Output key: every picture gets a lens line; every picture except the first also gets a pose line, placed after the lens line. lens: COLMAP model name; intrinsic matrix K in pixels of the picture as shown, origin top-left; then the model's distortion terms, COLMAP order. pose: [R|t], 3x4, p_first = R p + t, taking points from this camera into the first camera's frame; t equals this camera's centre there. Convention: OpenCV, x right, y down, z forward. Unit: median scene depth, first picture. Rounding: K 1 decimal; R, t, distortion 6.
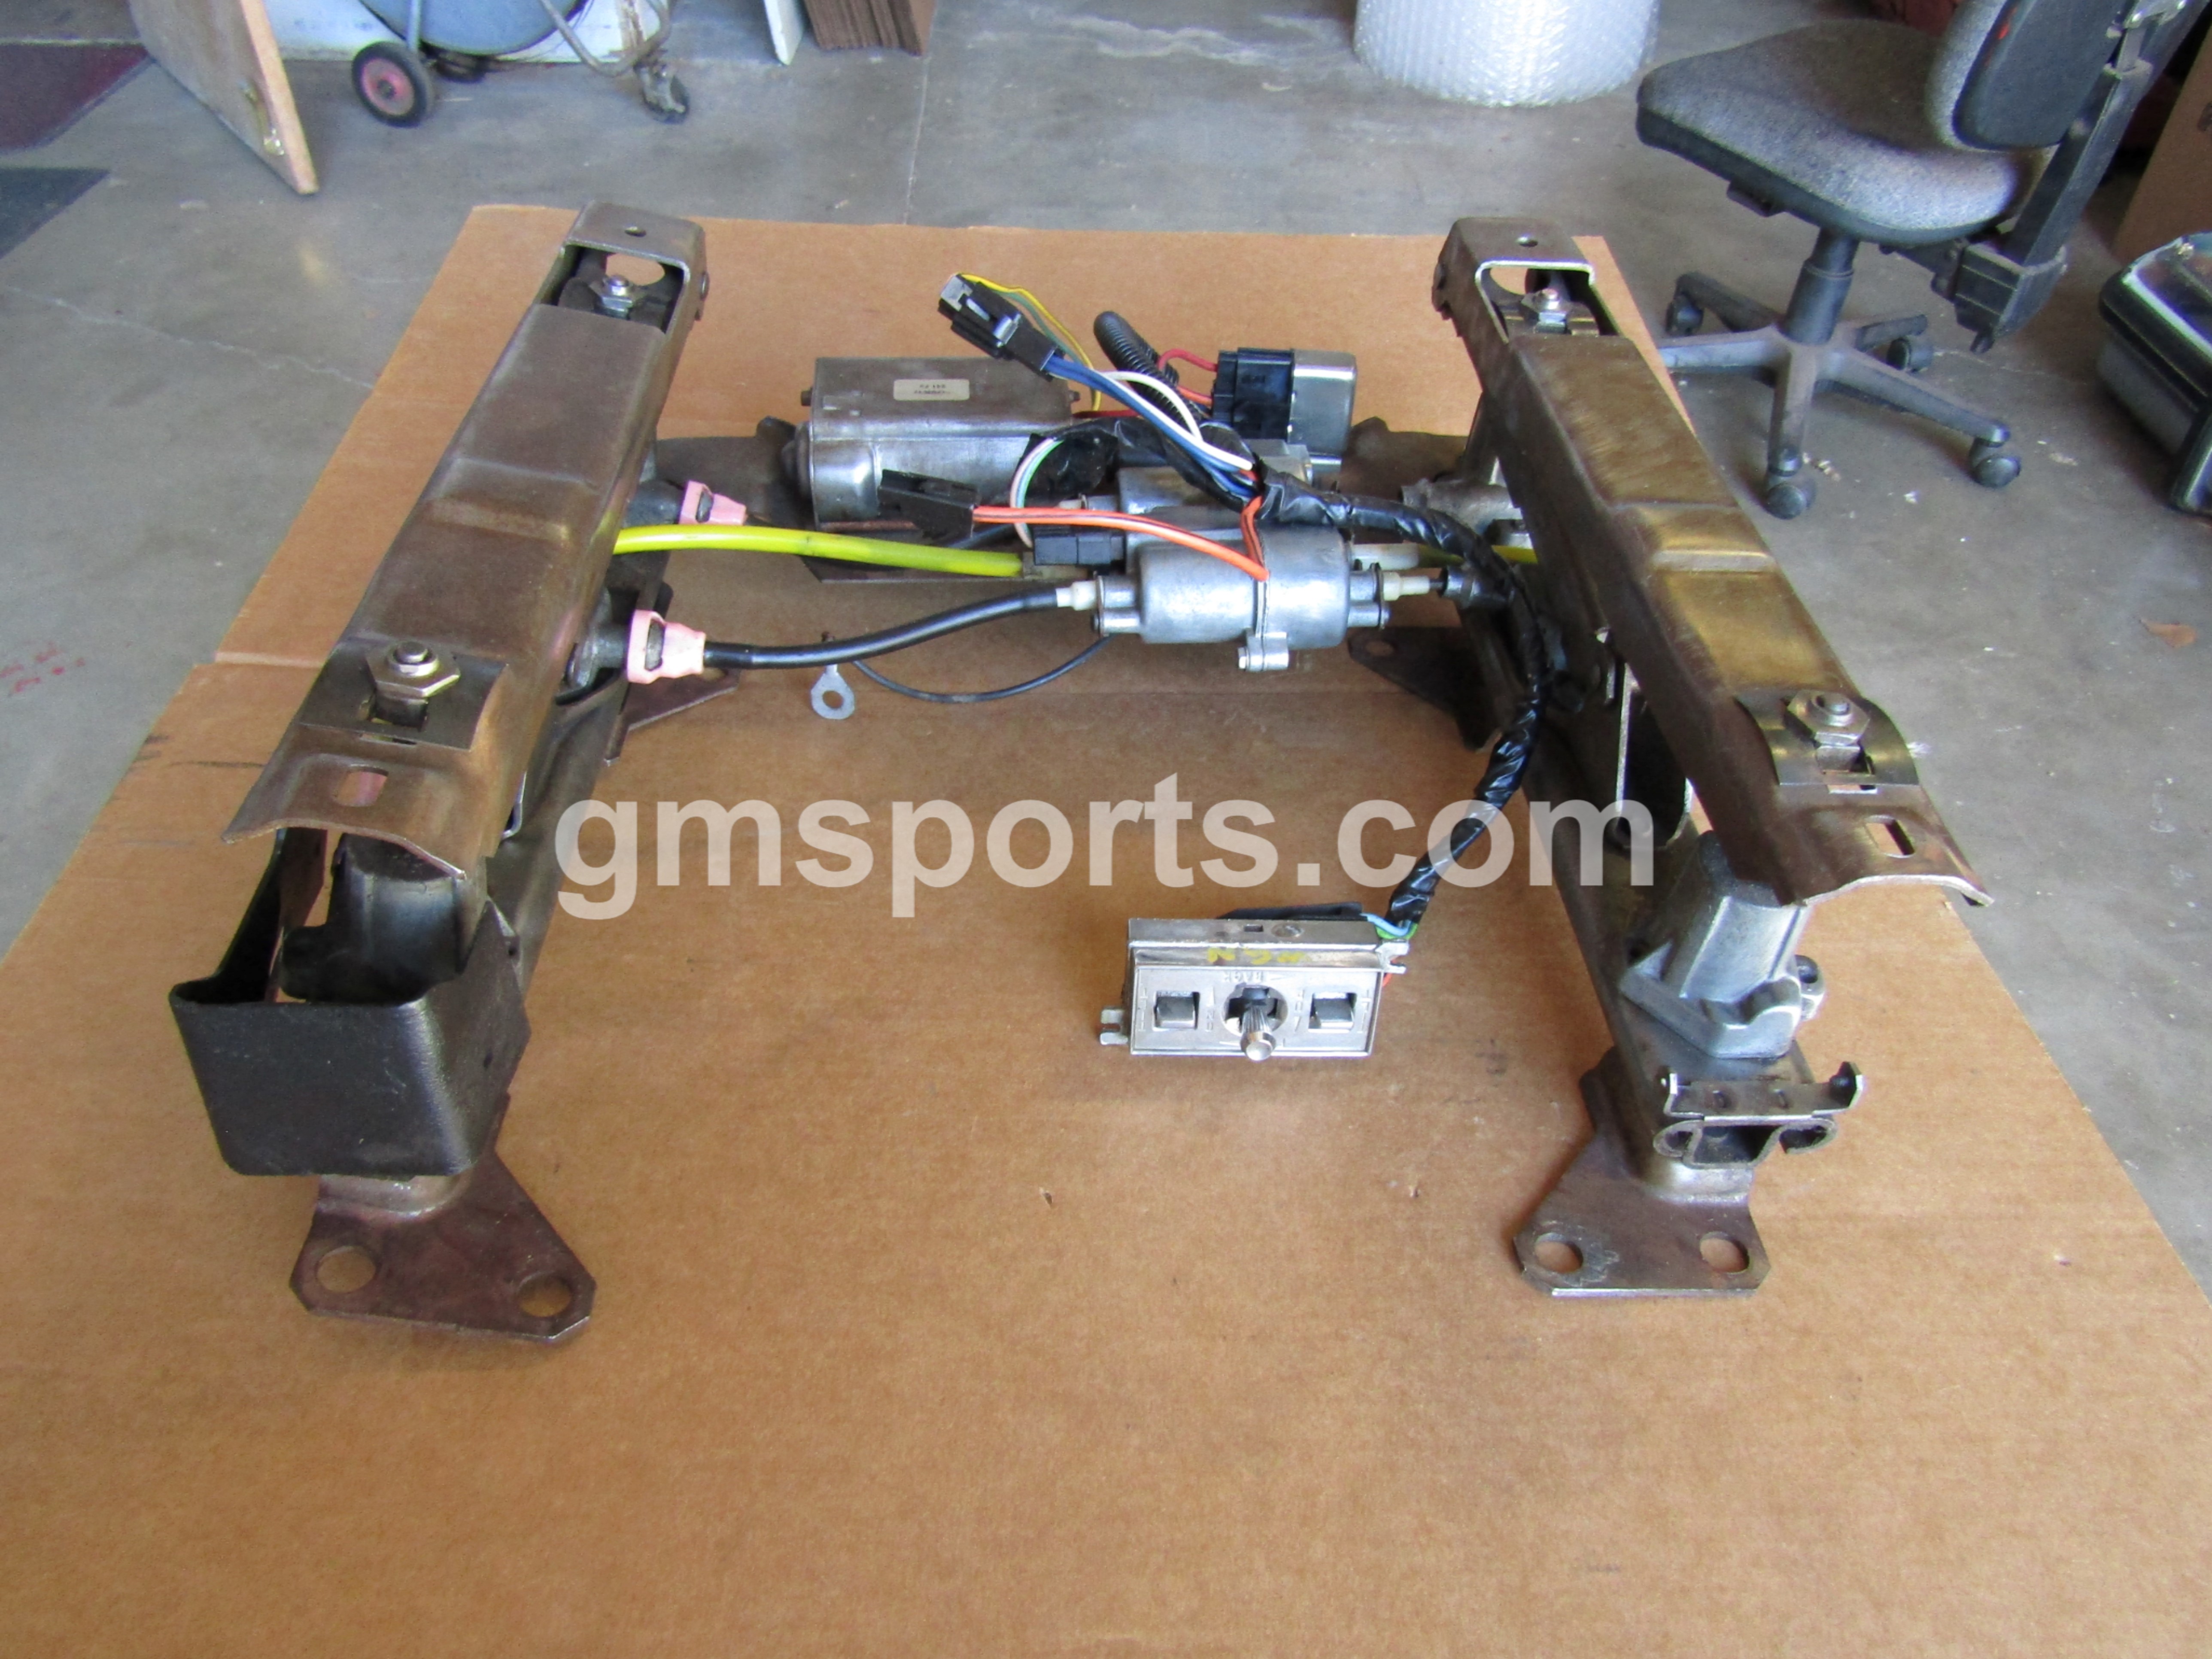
lens RADIAL K [[1556.1, 0, 1095.7], [0, 1556.1, 828.6], [0, 0, 1]] dist [-0.006412, -0.004393]
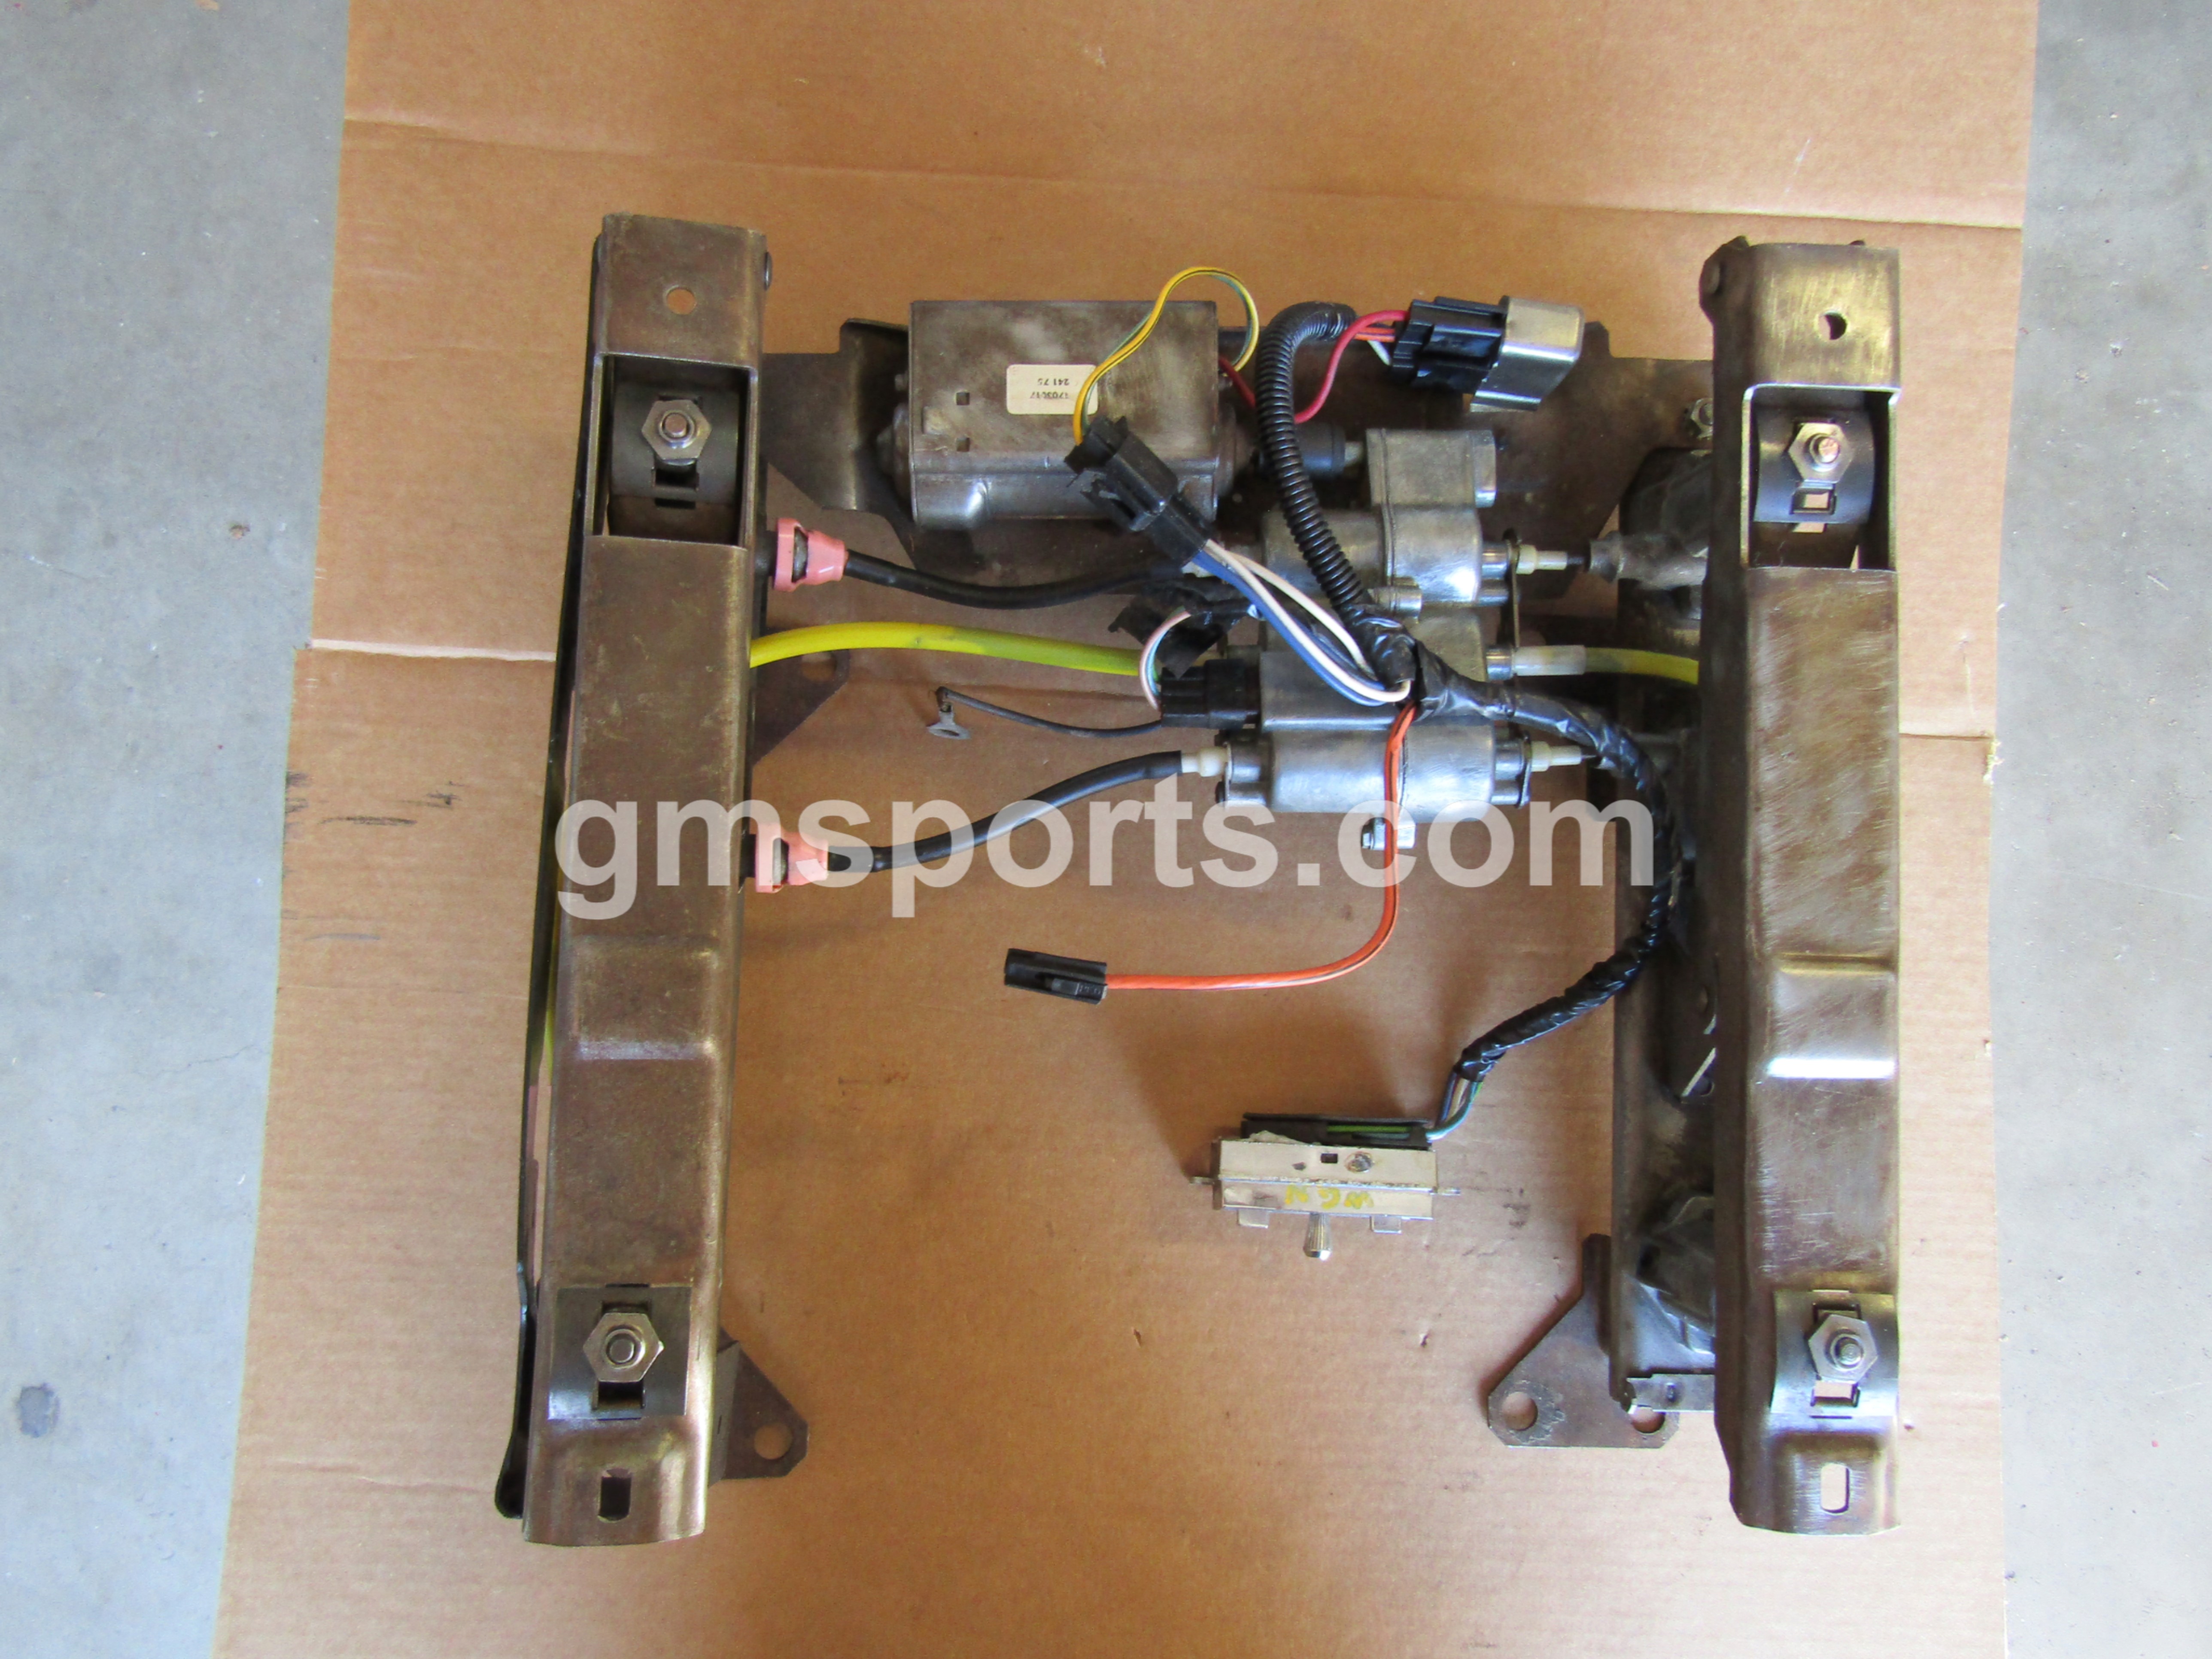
lens RADIAL K [[1556.1, 0, 1091.4], [0, 1556.1, 832.6], [0, 0, 1]] dist [-0.006412, -0.004393]
pose [[0.997042, 0.071419, -0.028411, -0.050287], [-0.032967, 0.731257, 0.681305, -0.766257], [0.069433, -0.678353, 0.731448, 0.267592]]
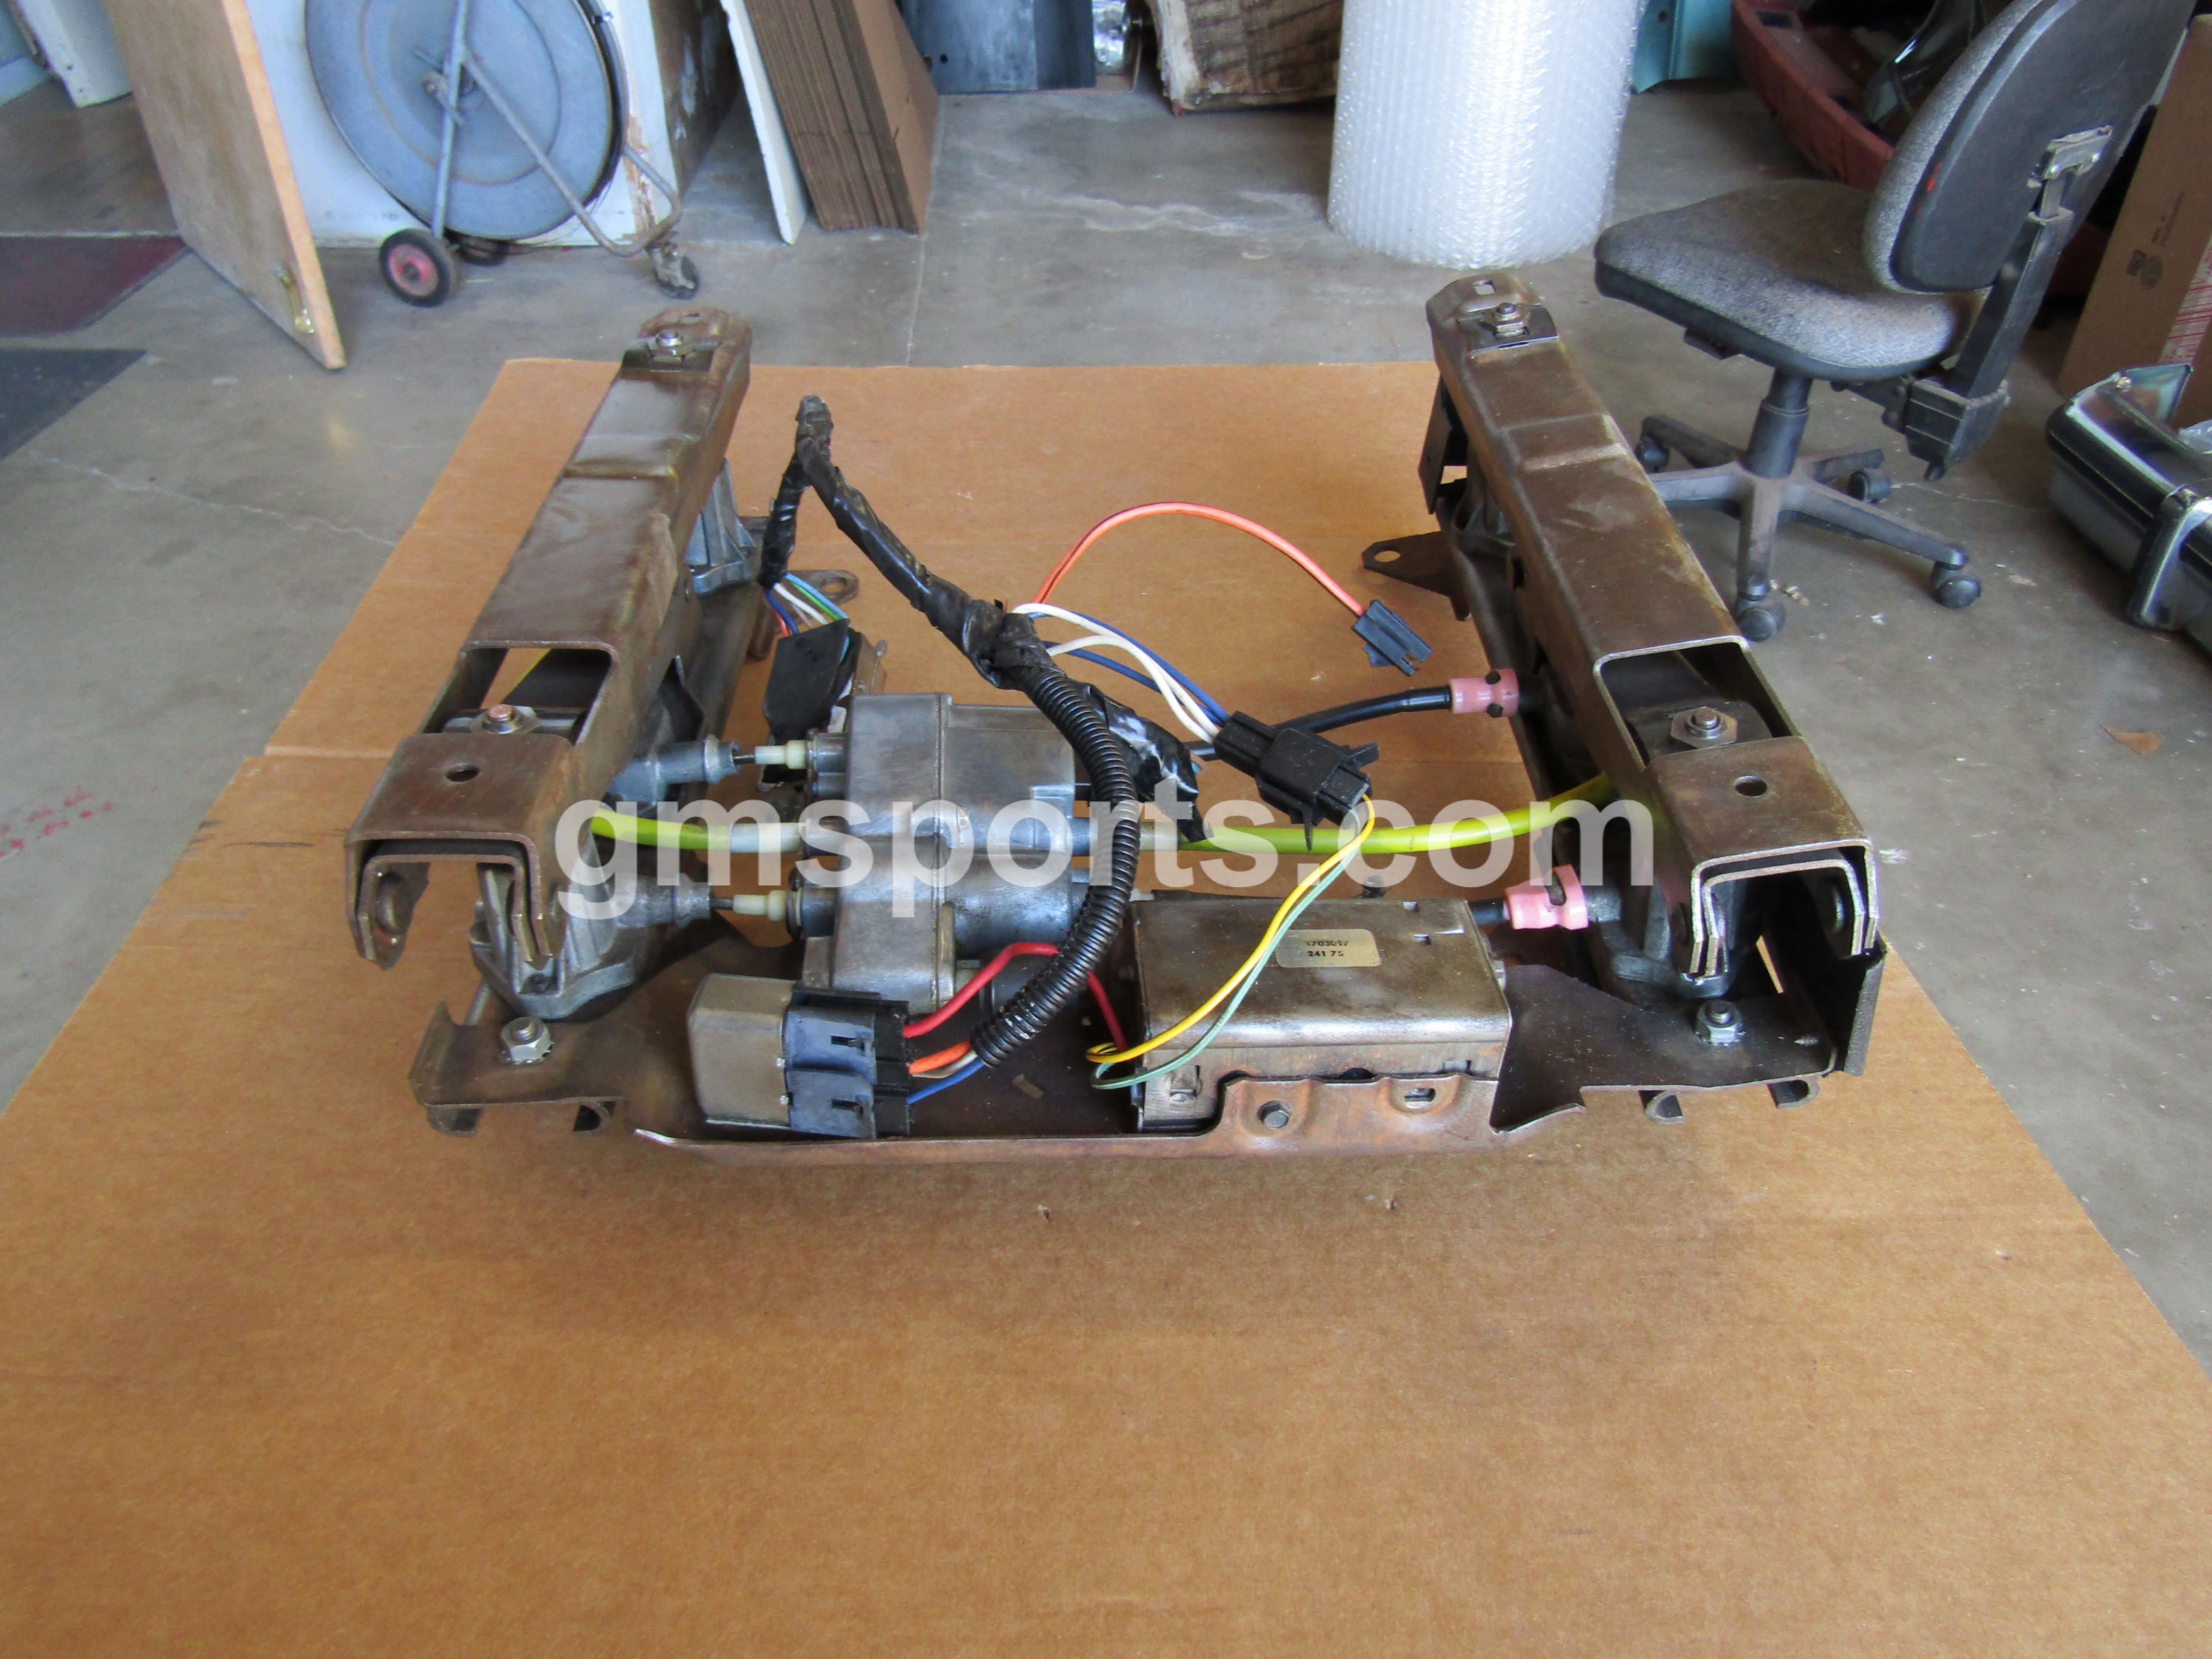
lens RADIAL K [[1556.1, 0, 1100.3], [0, 1556.1, 827.1], [0, 0, 1]] dist [-0.006412, -0.004393]
pose [[0.999777, -0.021056, 0.001755, 0.007966], [0.021126, 0.994868, -0.098952, 0.064796], [0.000337, 0.098967, 0.995091, -0.068411]]
